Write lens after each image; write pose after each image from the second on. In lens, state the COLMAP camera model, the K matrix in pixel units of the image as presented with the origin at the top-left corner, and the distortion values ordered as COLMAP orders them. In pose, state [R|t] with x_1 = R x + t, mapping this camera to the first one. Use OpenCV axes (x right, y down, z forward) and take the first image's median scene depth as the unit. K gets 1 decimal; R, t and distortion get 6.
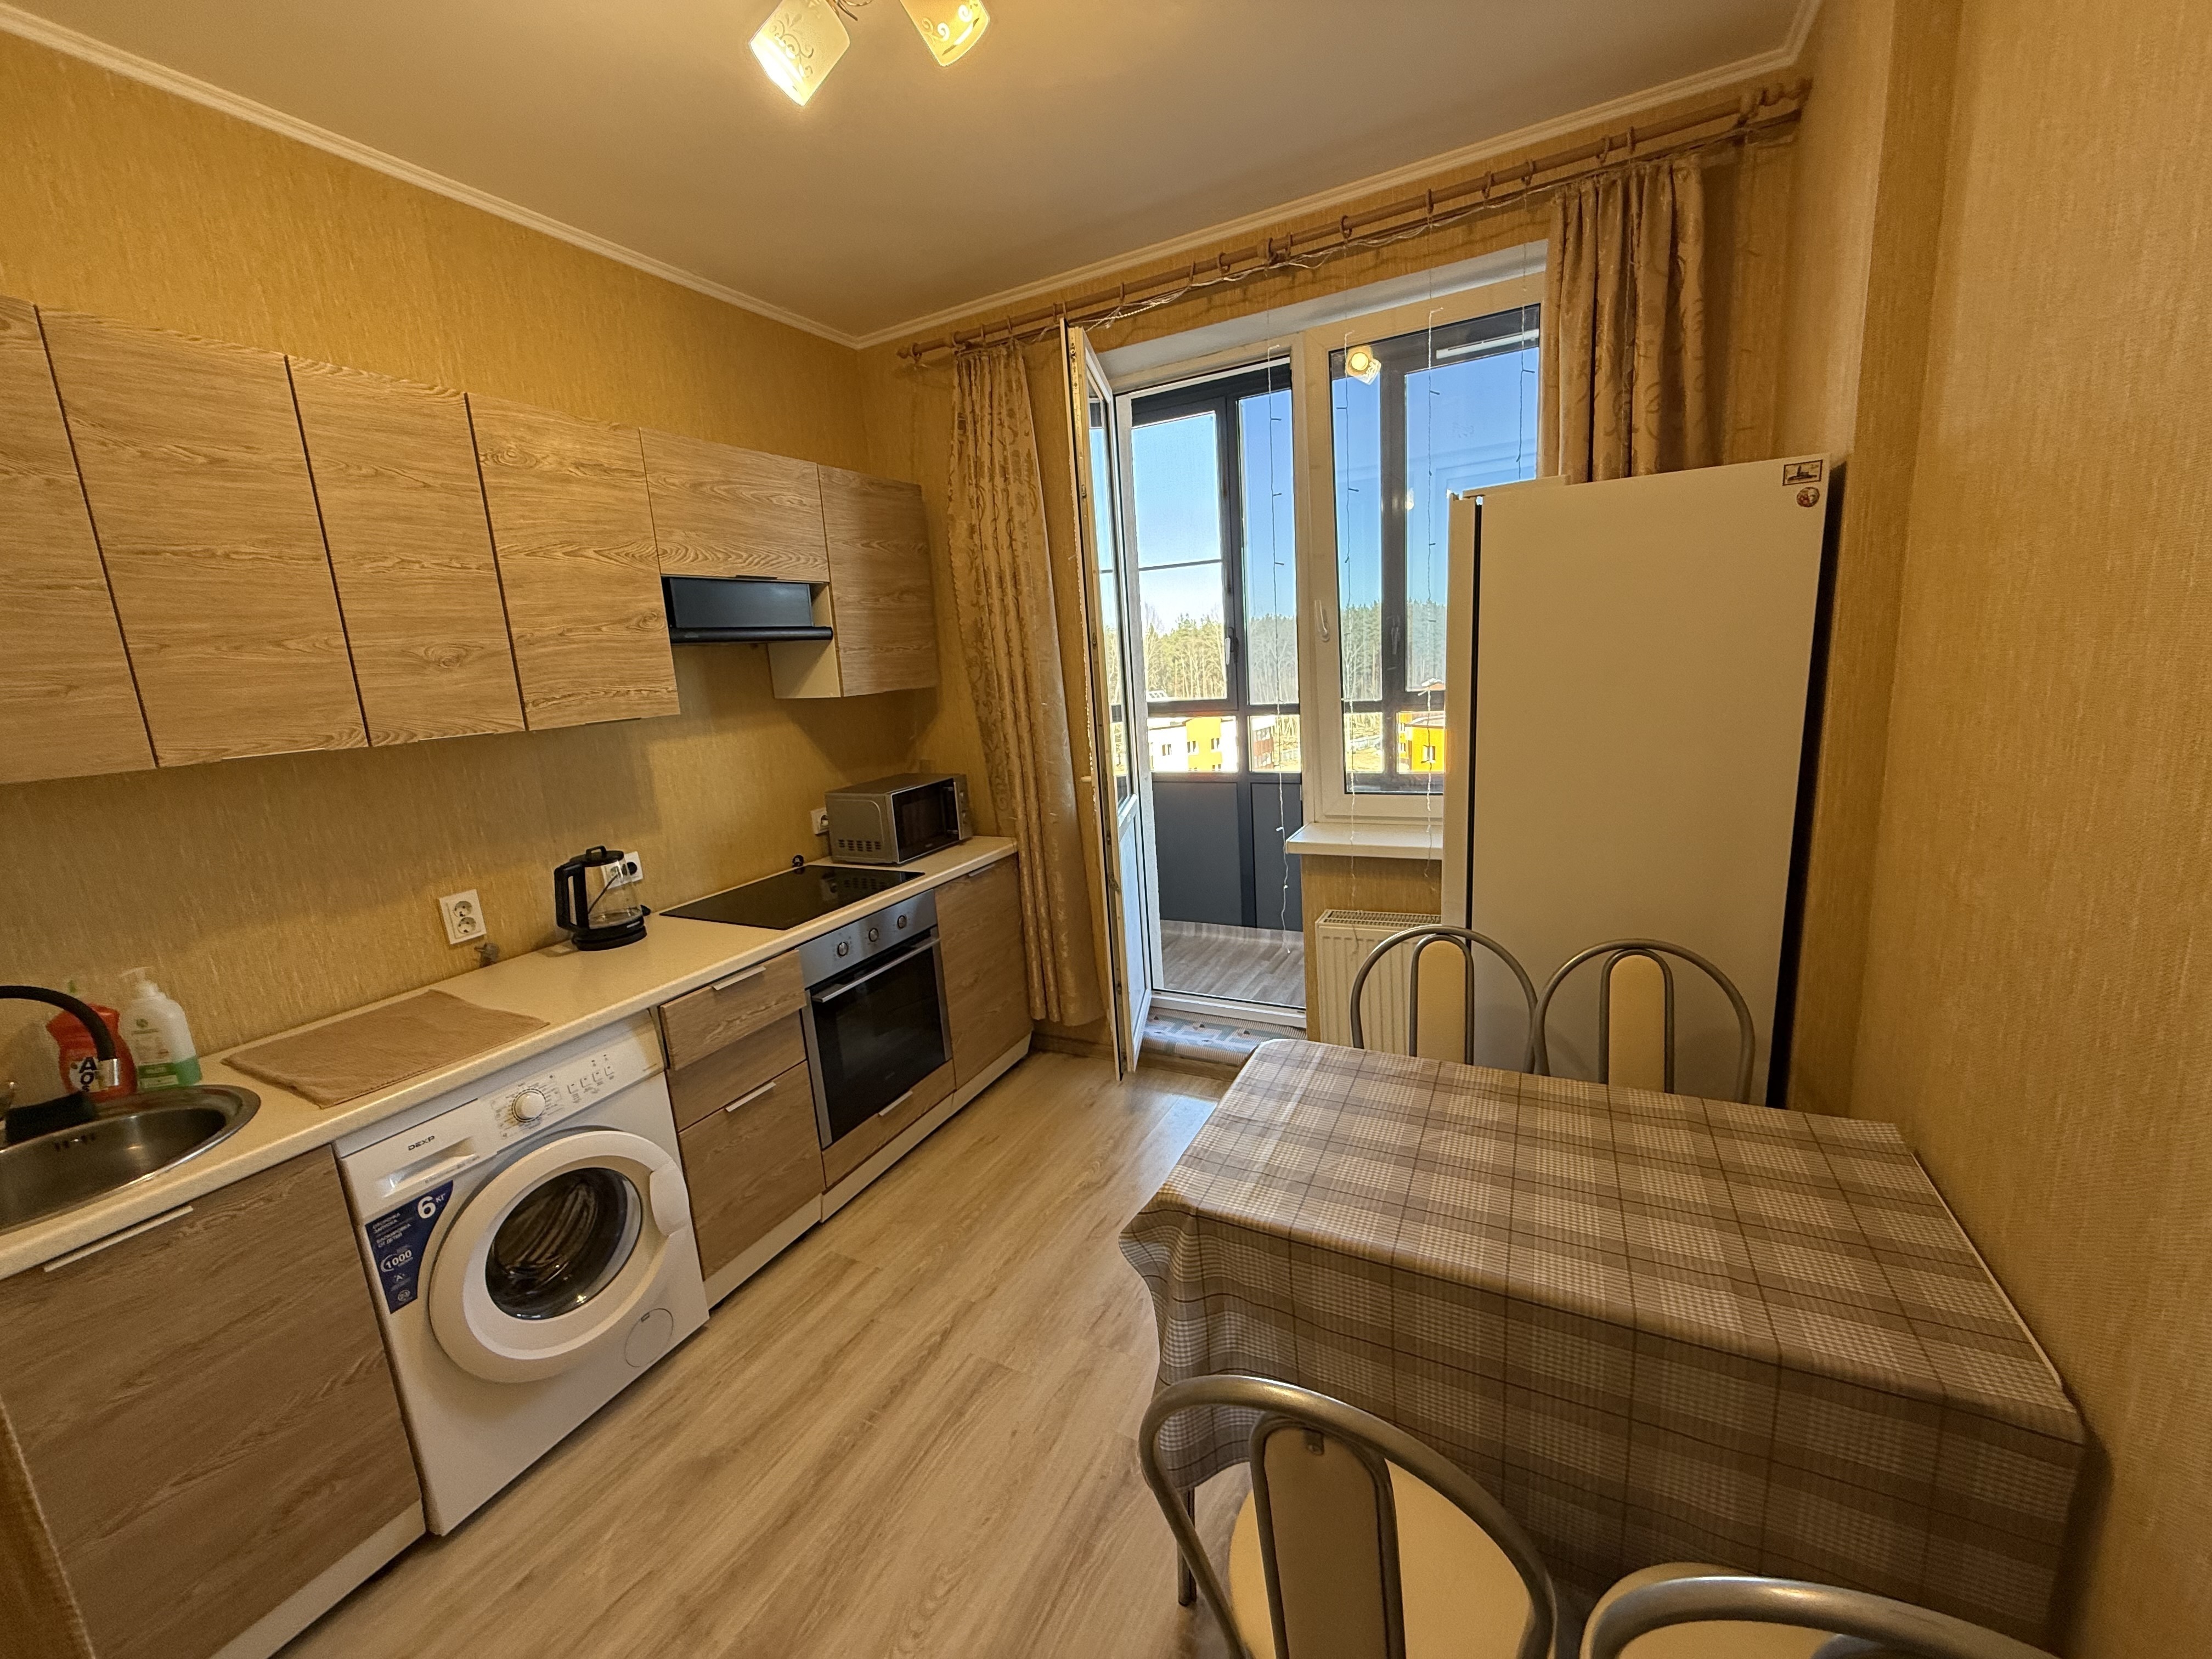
lens RADIAL K [[875.7, 0, 1091.4], [0, 875.7, 832.4], [0, 0, 1]] dist [0.002138, 0.000550]
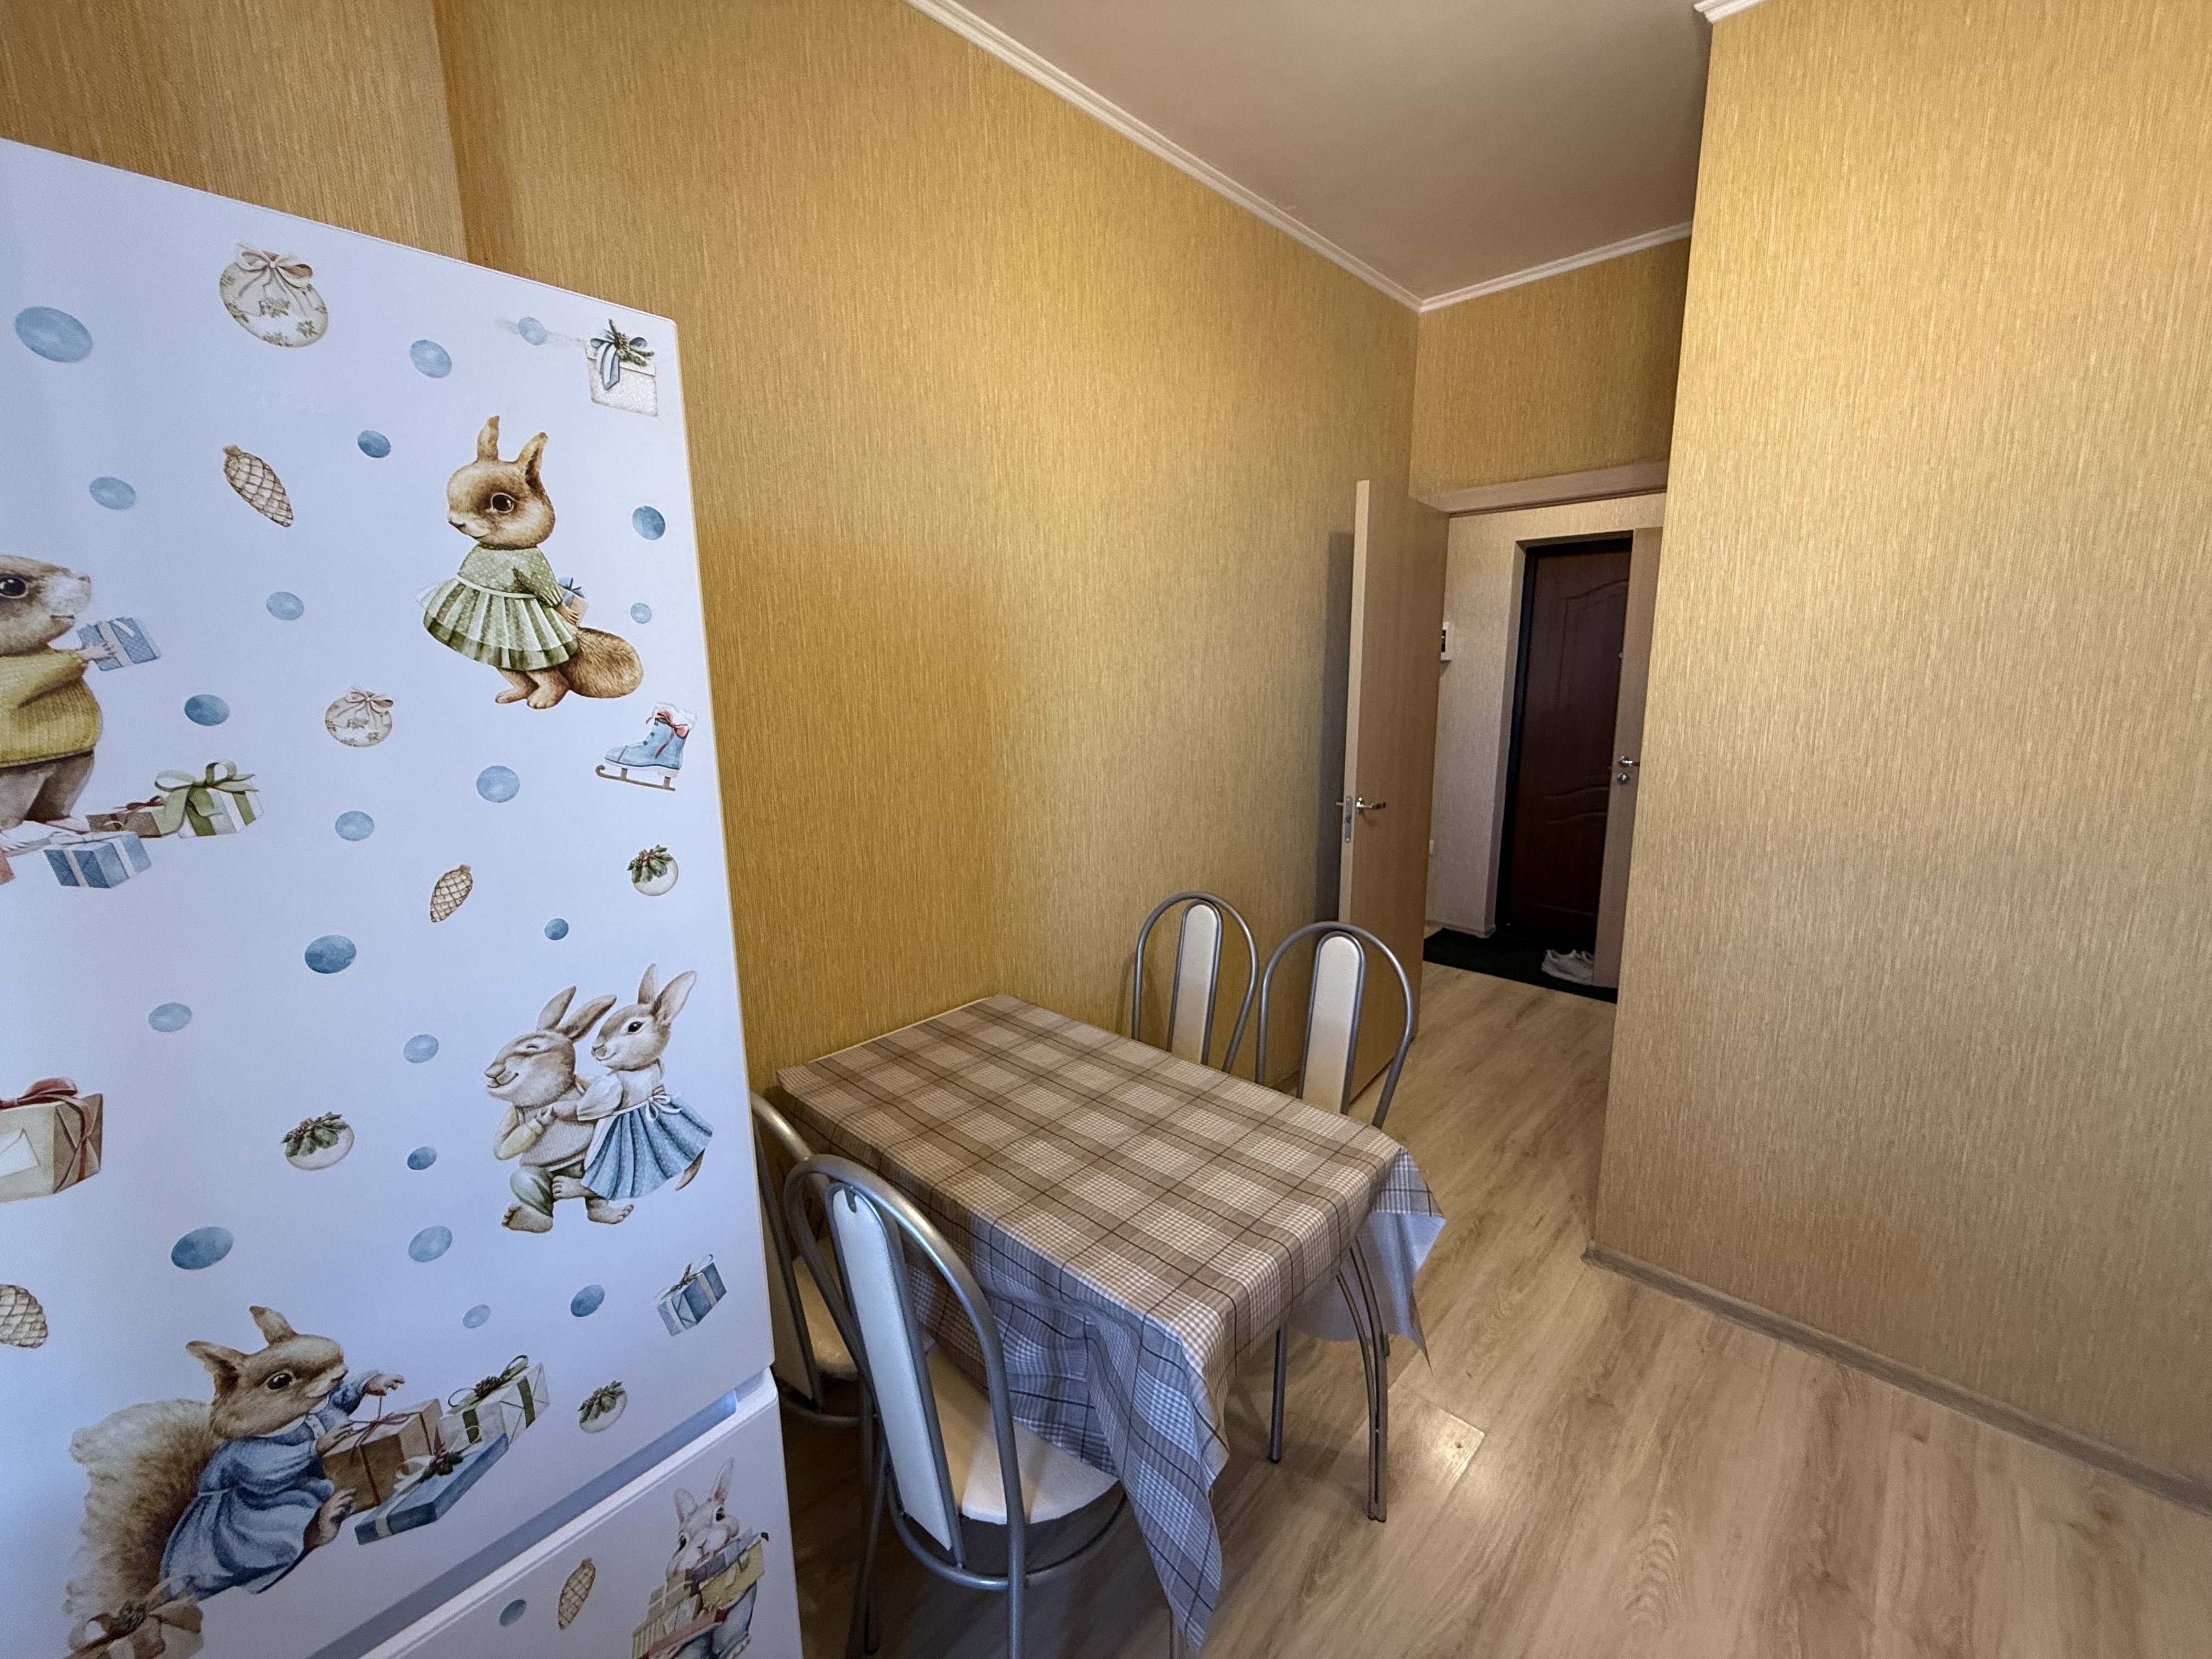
lens RADIAL K [[875.7, 0, 1104.7], [0, 875.7, 823.3], [0, 0, 1]] dist [0.002138, 0.000550]
pose [[-0.960559, 0.030723, 0.276375, 0.090519], [0.129172, 0.929440, 0.345624, -0.274219], [-0.246256, 0.367692, -0.896750, 1.422748]]
